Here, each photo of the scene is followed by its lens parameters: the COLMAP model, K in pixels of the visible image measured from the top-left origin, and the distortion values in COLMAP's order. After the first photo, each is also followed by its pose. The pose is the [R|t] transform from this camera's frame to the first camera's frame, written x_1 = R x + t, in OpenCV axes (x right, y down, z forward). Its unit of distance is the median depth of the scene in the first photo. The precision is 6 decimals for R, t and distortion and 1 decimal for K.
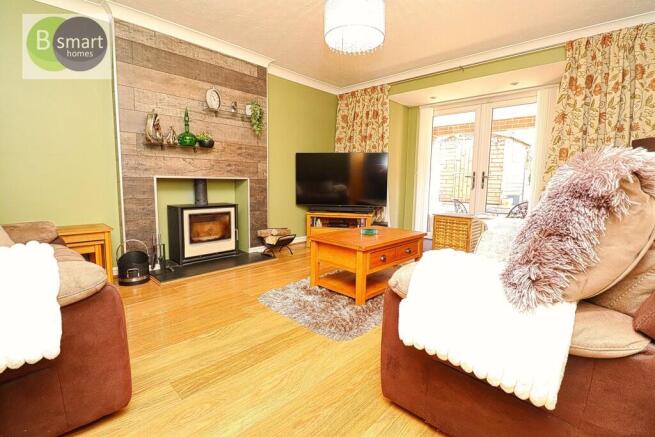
lens RADIAL K [[308.6, 0, 327.6], [0, 308.6, 218.9], [0, 0, 1]] dist [-0.004211, -0.000543]
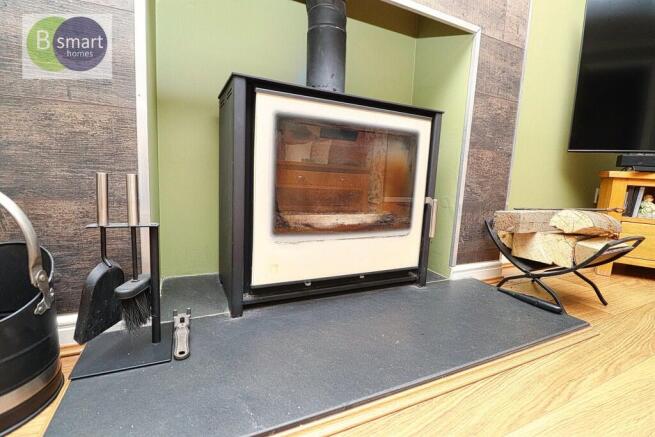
lens RADIAL K [[308.6, 0, 328.6], [0, 308.6, 217.6], [0, 0, 1]] dist [-0.004211, -0.000543]
pose [[0.941331, 0.072577, -0.329587, -0.291629], [-0.074308, 0.997208, 0.007360, 0.056153], [0.329201, 0.017563, 0.944096, 0.704950]]
